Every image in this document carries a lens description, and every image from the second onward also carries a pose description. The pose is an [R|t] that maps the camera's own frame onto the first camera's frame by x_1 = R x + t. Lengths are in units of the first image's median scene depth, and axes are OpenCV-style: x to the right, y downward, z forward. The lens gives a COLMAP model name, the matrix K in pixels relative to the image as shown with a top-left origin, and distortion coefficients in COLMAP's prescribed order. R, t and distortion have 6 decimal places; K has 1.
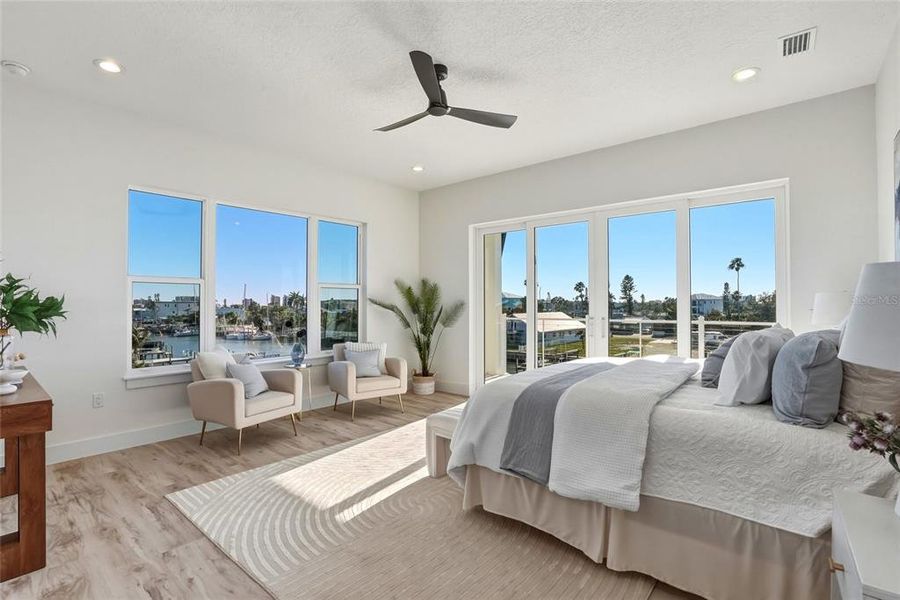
lens RADIAL K [[419.5, 0, 443.9], [0, 419.5, 291.3], [0, 0, 1]] dist [-0.048415, 0.012978]
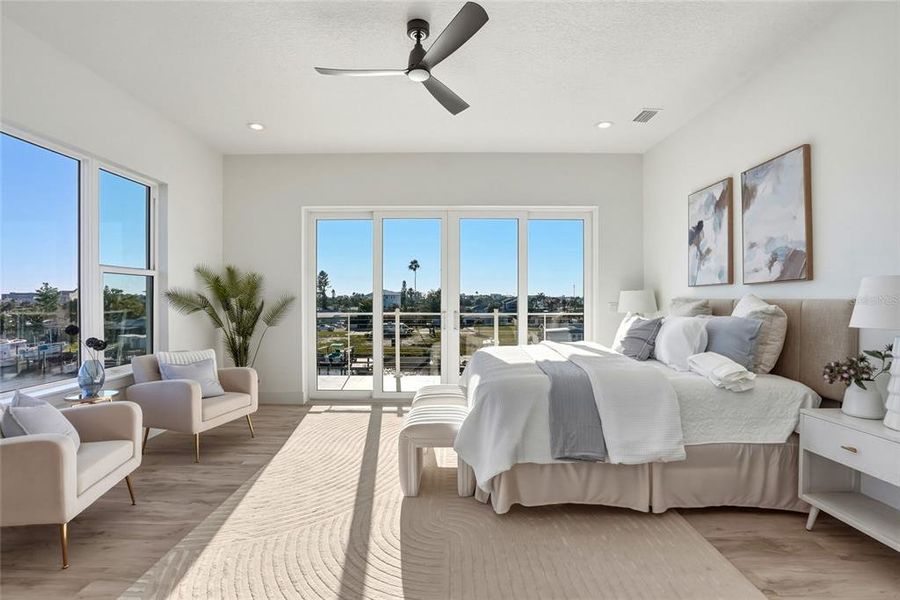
lens RADIAL K [[419.5, 0, 447.6], [0, 419.5, 300.5], [0, 0, 1]] dist [-0.048415, 0.012978]
pose [[0.756592, -0.001484, 0.653885, -0.331619], [-0.021289, 0.999411, 0.026901, 0.006660], [-0.653540, -0.034274, 0.756115, 0.187750]]
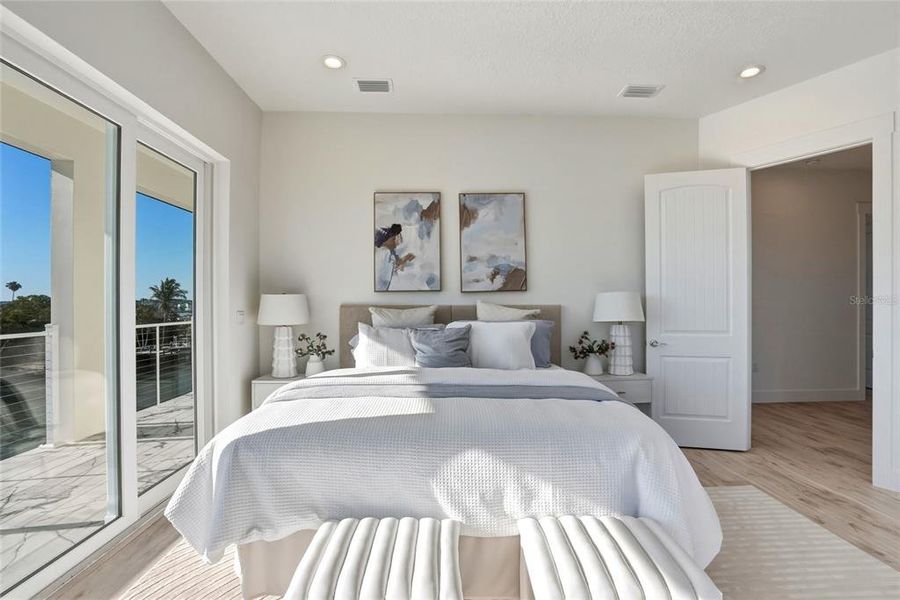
lens RADIAL K [[419.5, 0, 453.2], [0, 419.5, 302.3], [0, 0, 1]] dist [-0.048415, 0.012978]
pose [[-0.683303, 0.010140, 0.730064, -0.084197], [-0.018288, 0.999352, -0.030996, 0.031436], [-0.729906, -0.034531, -0.682675, 0.918578]]
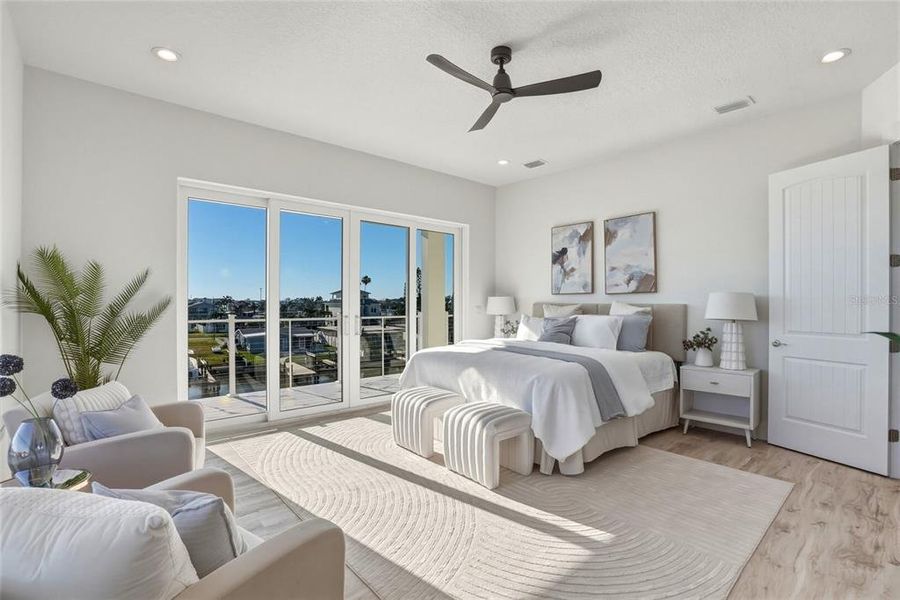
lens RADIAL K [[419.5, 0, 451.5], [0, 419.5, 304.8], [0, 0, 1]] dist [-0.048415, 0.012978]
pose [[0.130748, -0.003842, 0.991408, -0.603386], [-0.032704, 0.999432, 0.008186, 0.019241], [-0.990876, -0.033493, 0.130548, 0.621691]]
